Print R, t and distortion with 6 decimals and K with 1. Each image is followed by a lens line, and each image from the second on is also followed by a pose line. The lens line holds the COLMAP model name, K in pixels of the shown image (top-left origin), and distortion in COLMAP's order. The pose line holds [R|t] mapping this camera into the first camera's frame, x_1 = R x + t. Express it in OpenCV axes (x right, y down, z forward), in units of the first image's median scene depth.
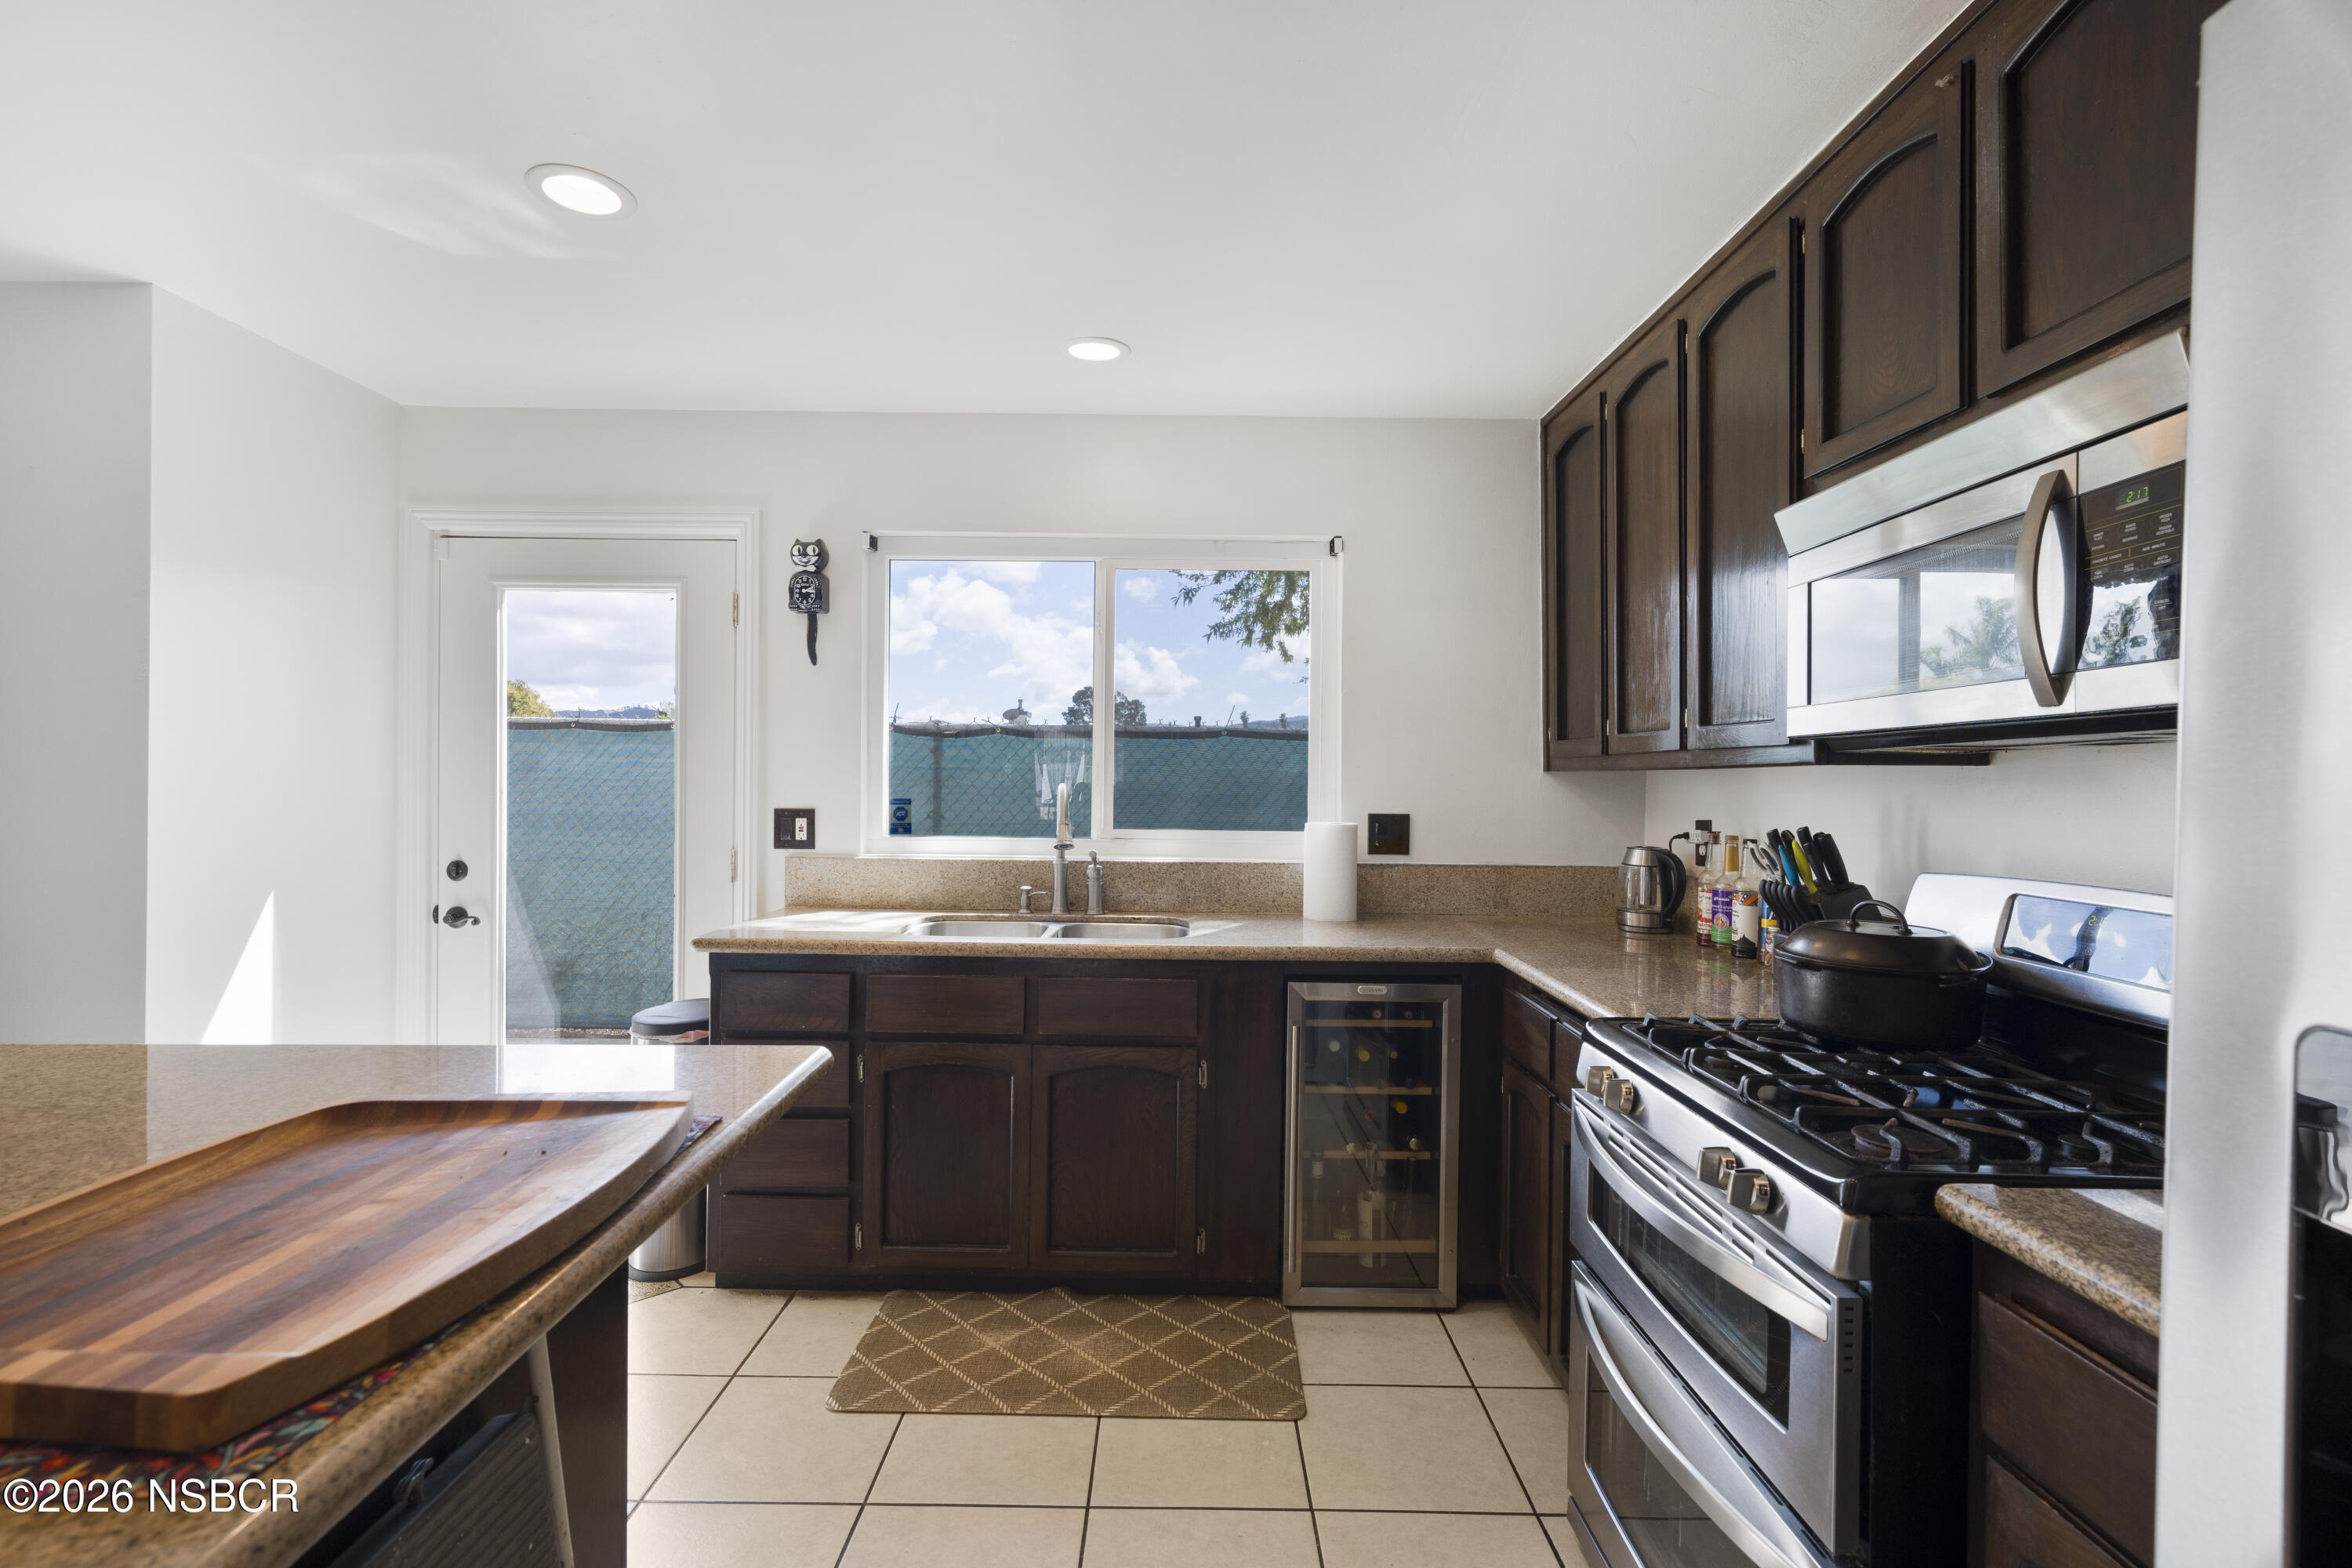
lens RADIAL K [[1091.8, 0, 1169.1], [0, 1091.8, 780.9], [0, 0, 1]] dist [-0.002817, -0.000144]
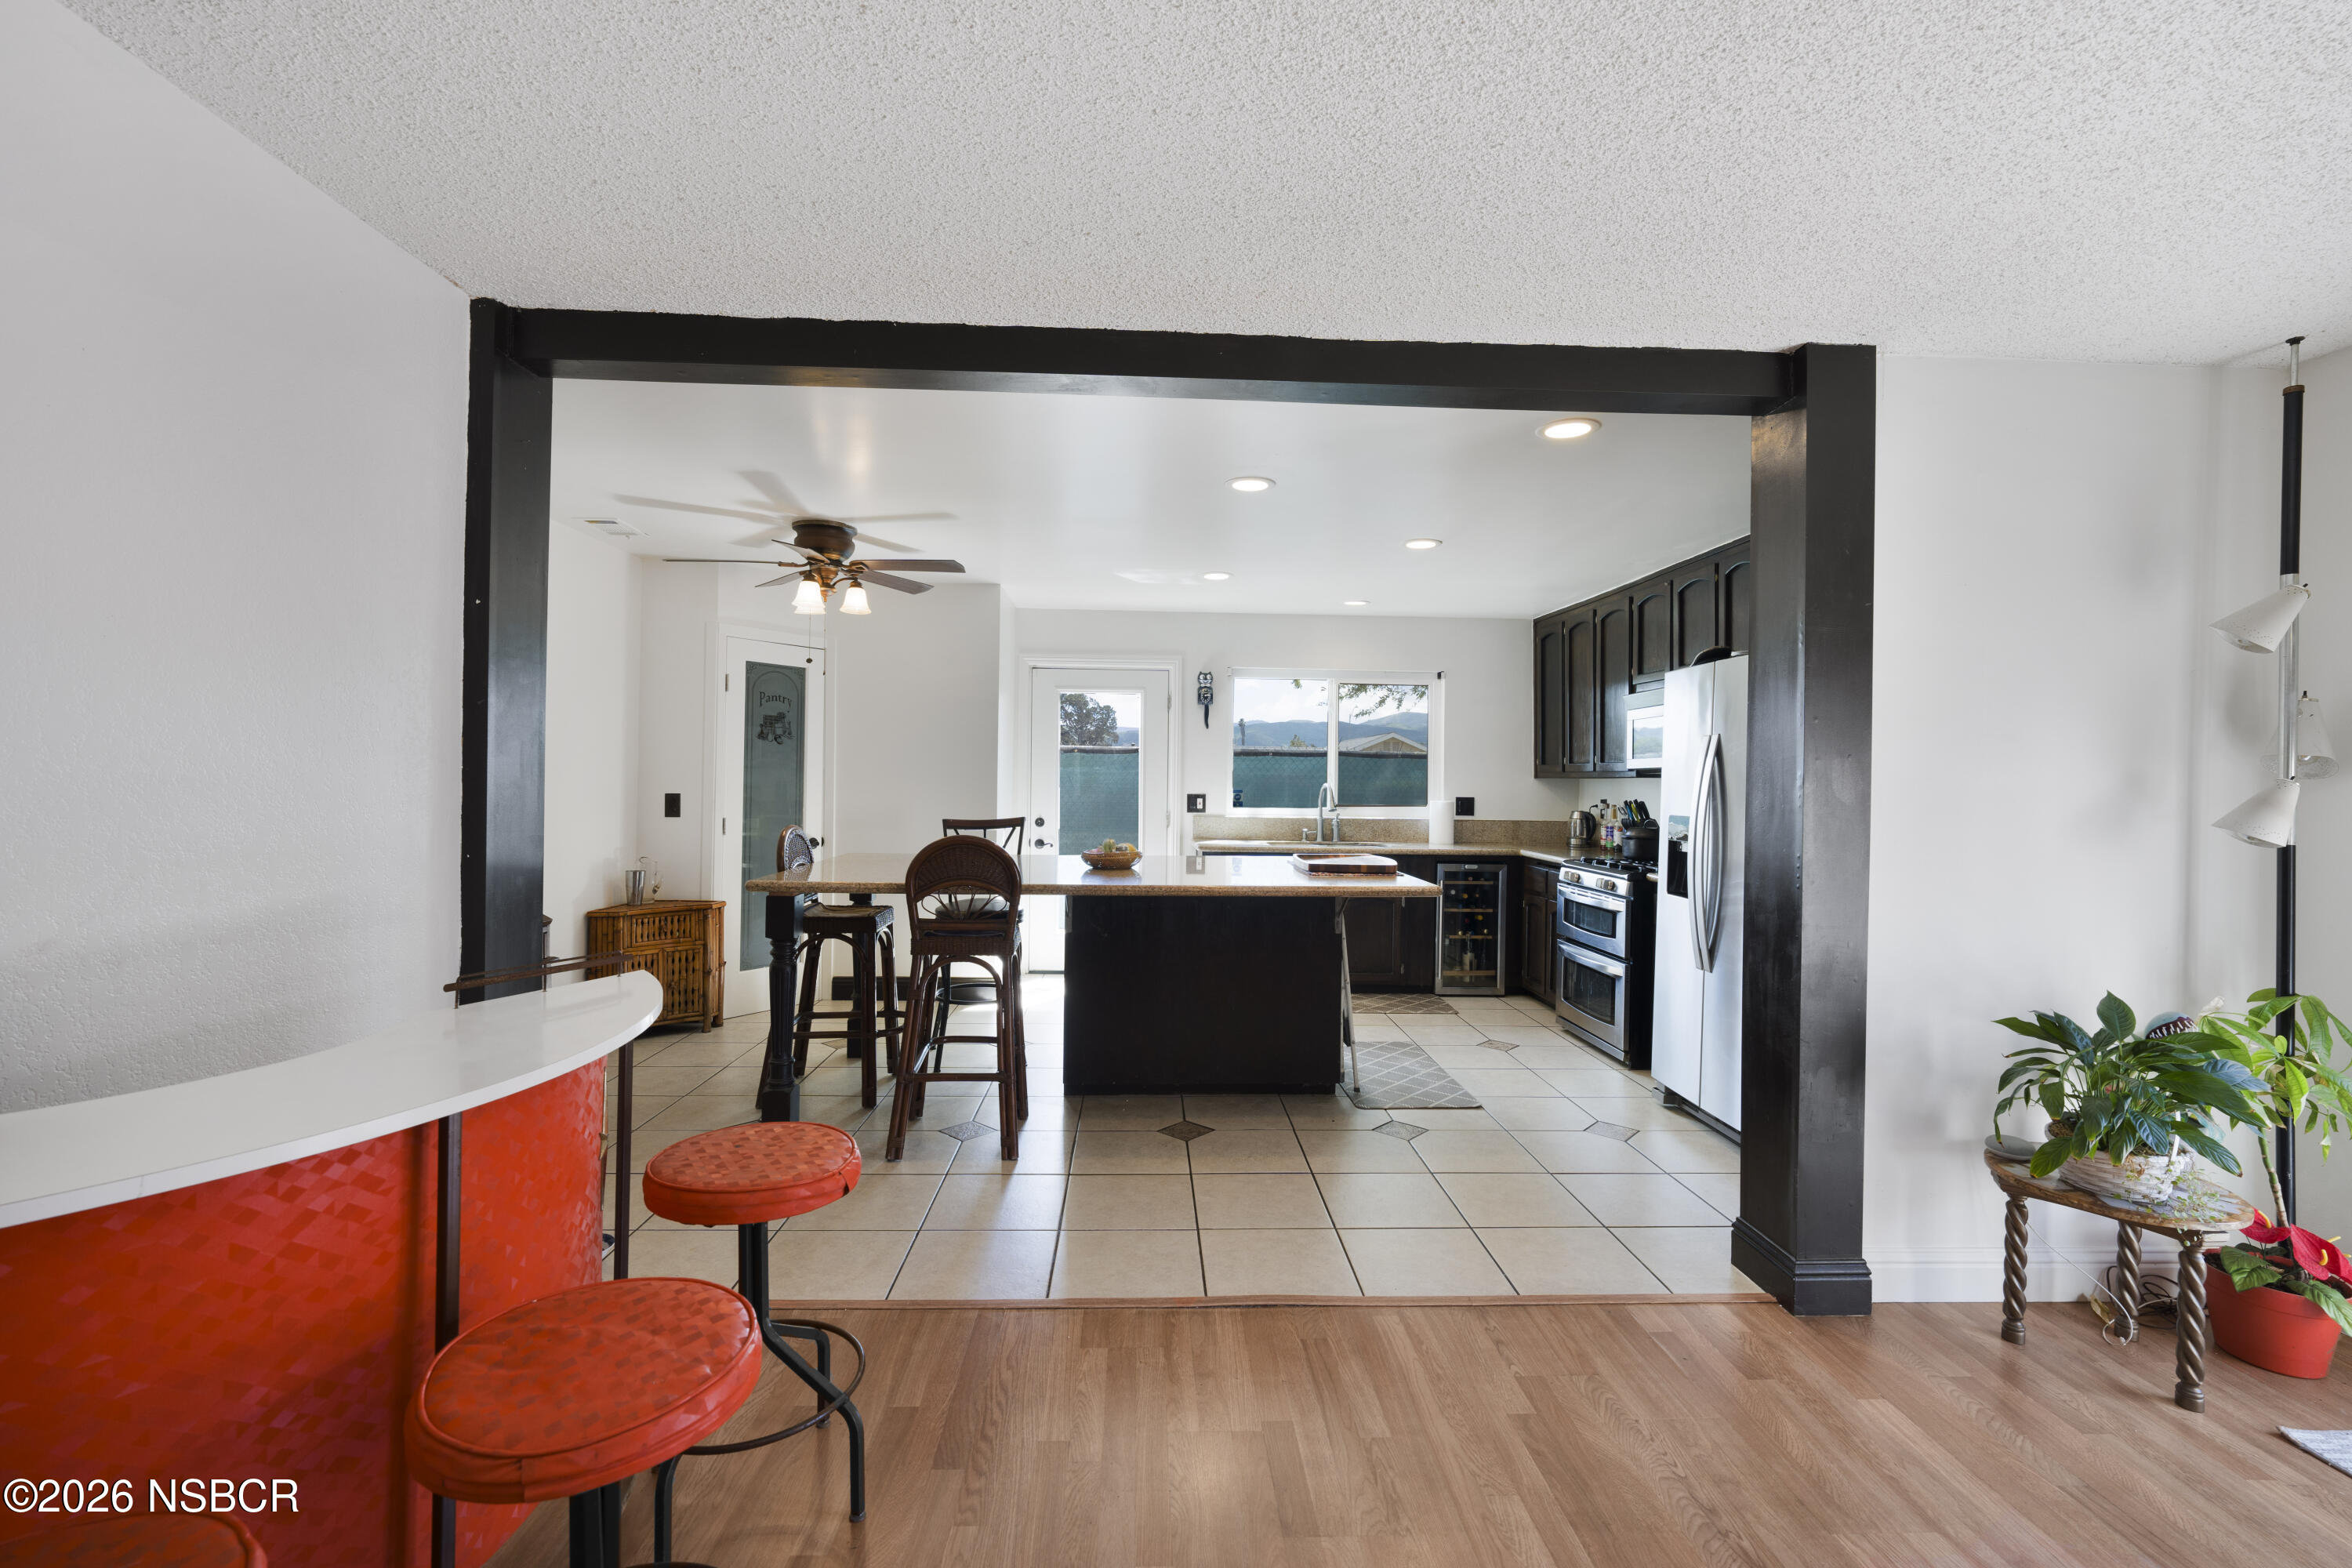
lens RADIAL K [[1022.0, 0, 1182.9], [0, 1022.0, 781.4], [0, 0, 1]] dist [0.000027, 0.000008]
pose [[0.998746, 0.003618, 0.049926, -0.531352], [-0.003653, 0.999993, 0.000620, -0.001531], [-0.049924, -0.000802, 0.998753, -1.166036]]
